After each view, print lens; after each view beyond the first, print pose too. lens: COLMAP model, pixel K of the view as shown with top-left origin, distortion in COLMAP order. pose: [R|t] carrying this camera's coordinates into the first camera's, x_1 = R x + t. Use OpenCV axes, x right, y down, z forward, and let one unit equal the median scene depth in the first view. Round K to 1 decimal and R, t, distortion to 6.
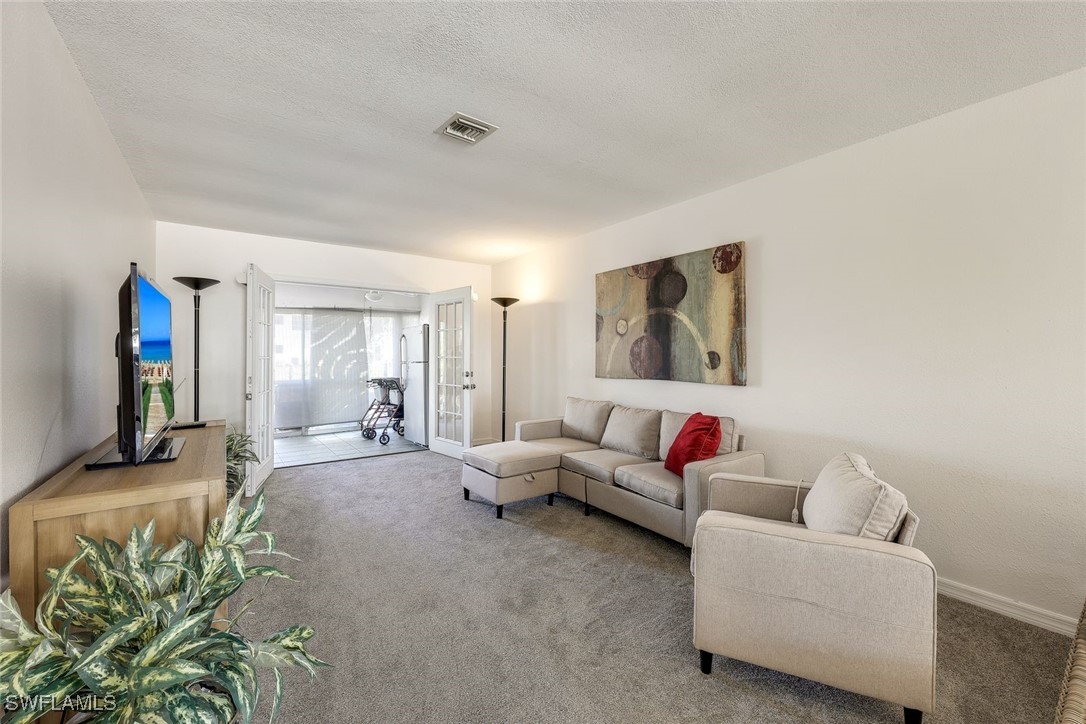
lens RADIAL K [[456.7, 0, 537.2], [0, 456.7, 363.7], [0, 0, 1]] dist [0.002323, 0.000319]
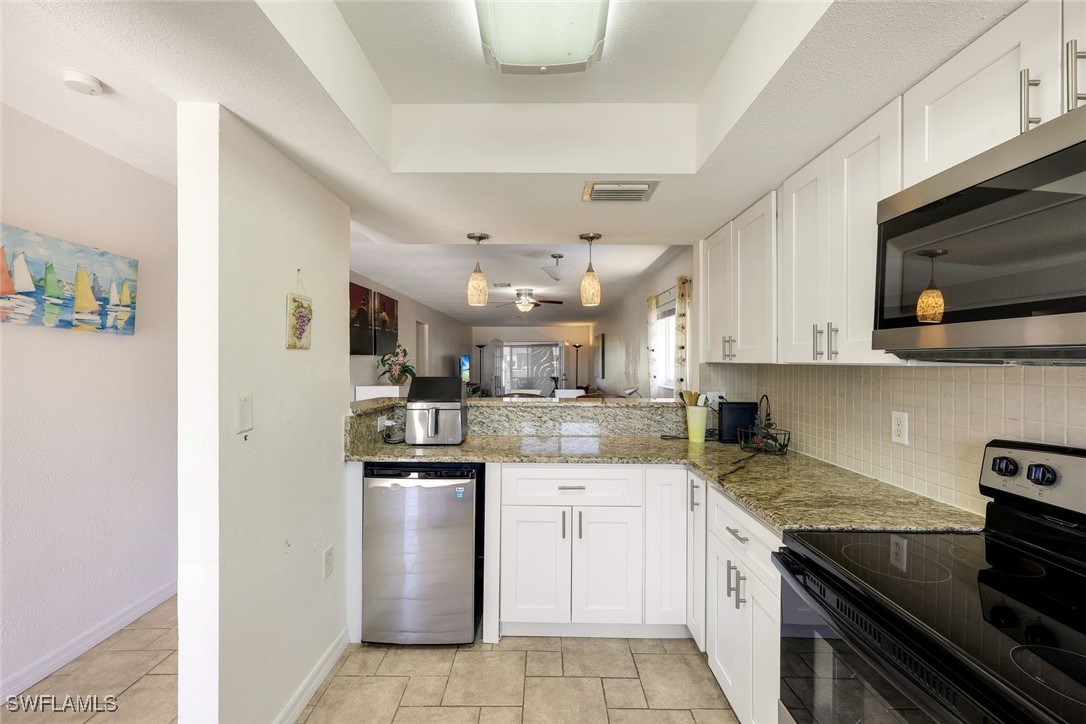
lens RADIAL K [[435.1, 0, 544.7], [0, 435.1, 365.5], [0, 0, 1]] dist [-0.002056, -0.000105]
pose [[0.824881, 0.004441, -0.565289, 0.823596], [-0.009451, 0.999938, -0.005935, -0.009021], [0.565228, 0.010238, 0.824872, -0.781405]]
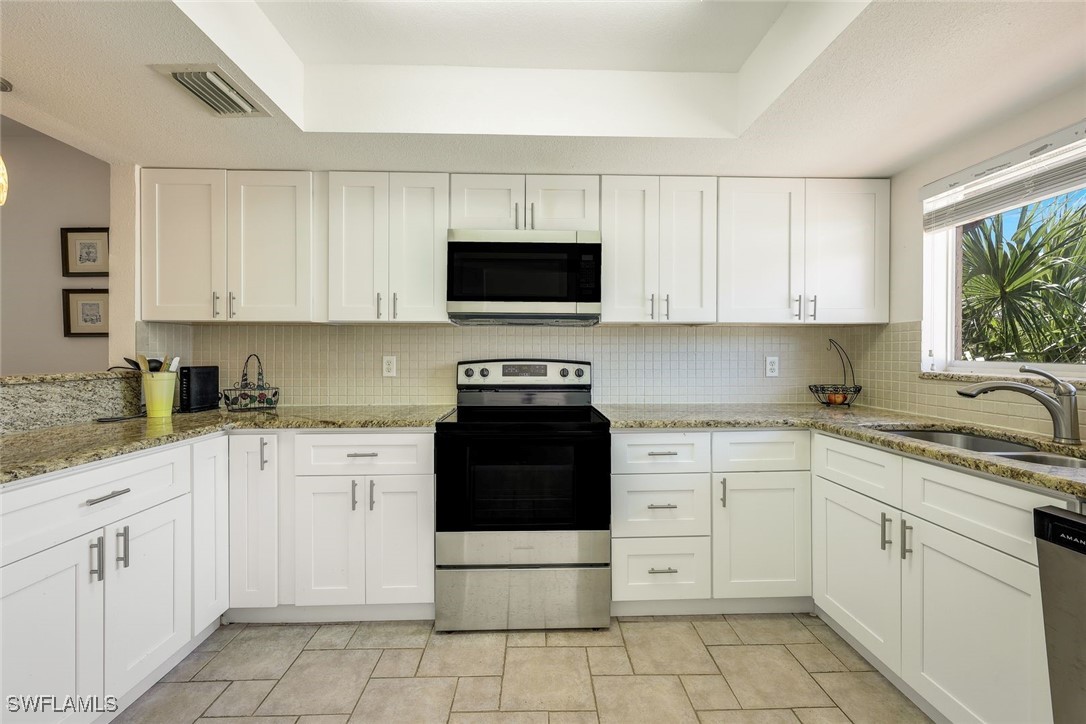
lens RADIAL K [[435.2, 0, 535.4], [0, 435.2, 358.9], [0, 0, 1]] dist [-0.001090, 0.000398]
pose [[0.552542, -0.011338, 0.833408, 0.622005], [0.012498, 0.999908, 0.005317, 0.013344], [-0.833392, 0.007479, 0.552632, -0.784933]]
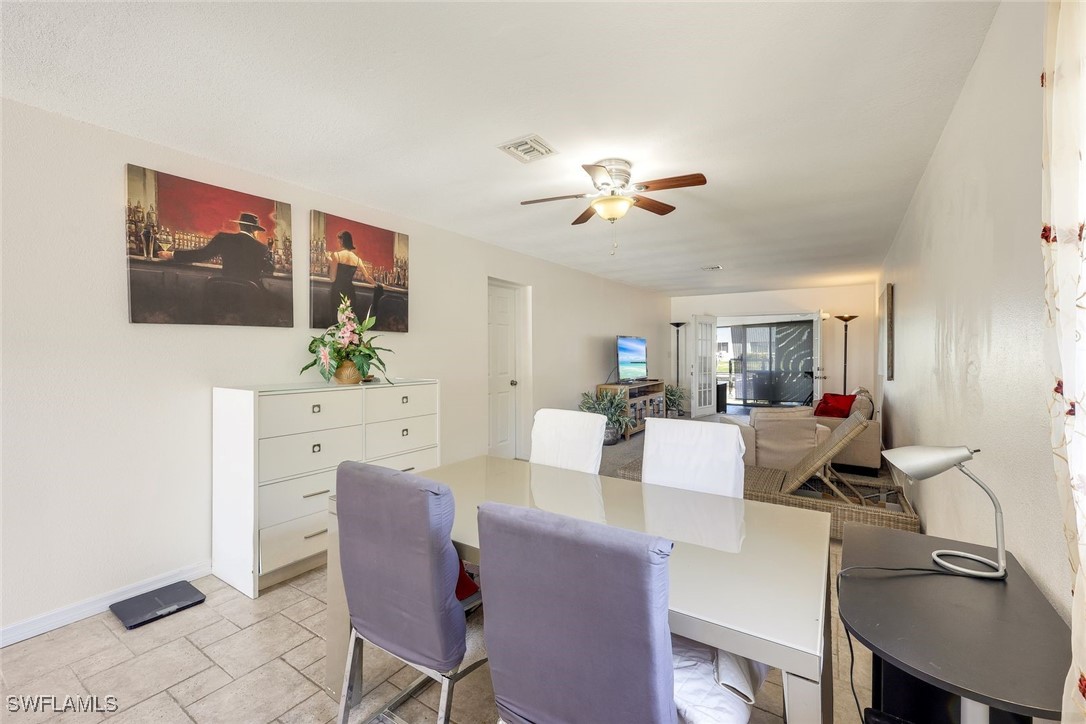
lens RADIAL K [[446.9, 0, 555.0], [0, 446.9, 360.8], [0, 0, 1]] dist [0.000027, 0.000083]
pose [[0.385770, 0.018831, -0.922403, 0.613478], [-0.014670, 0.999790, 0.014276, -0.008114], [0.922479, 0.008024, 0.385965, -0.250566]]
